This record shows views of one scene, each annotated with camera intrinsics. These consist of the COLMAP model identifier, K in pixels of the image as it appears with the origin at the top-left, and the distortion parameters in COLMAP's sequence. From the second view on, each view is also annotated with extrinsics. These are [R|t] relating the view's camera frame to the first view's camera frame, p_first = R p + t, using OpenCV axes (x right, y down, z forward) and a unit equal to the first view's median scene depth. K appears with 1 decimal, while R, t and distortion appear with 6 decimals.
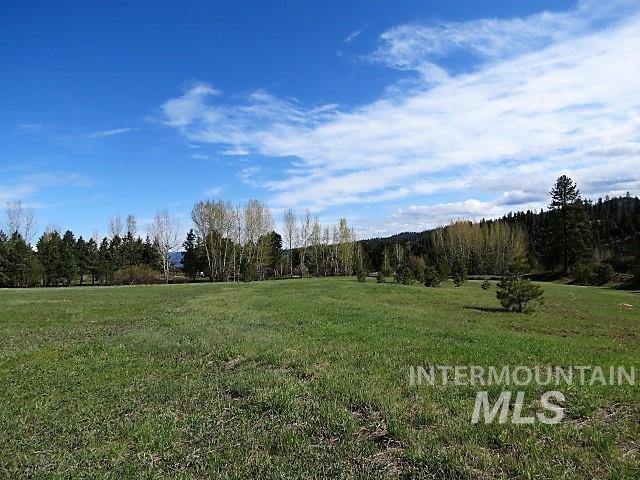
lens RADIAL K [[462.6, 0, 317.3], [0, 462.6, 245.4], [0, 0, 1]] dist [0.000424, 0.004629]
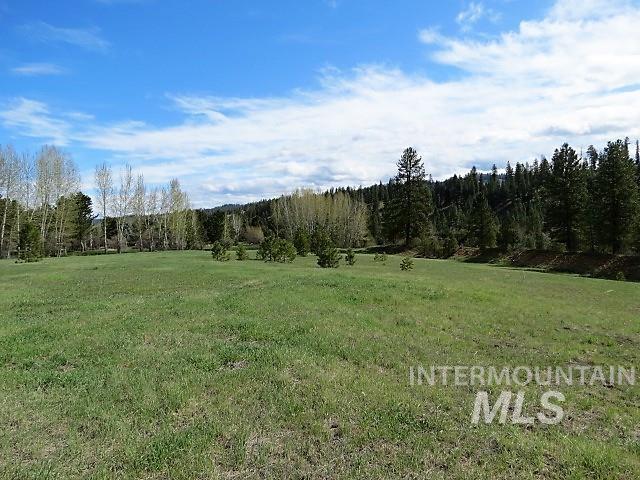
lens RADIAL K [[462.6, 0, 322.0], [0, 462.6, 238.3], [0, 0, 1]] dist [0.000424, 0.004629]
pose [[0.923240, 0.006575, 0.384167, -0.014263], [-0.023715, 0.998922, 0.039895, 0.005275], [-0.383491, -0.045943, 0.922401, 0.104381]]
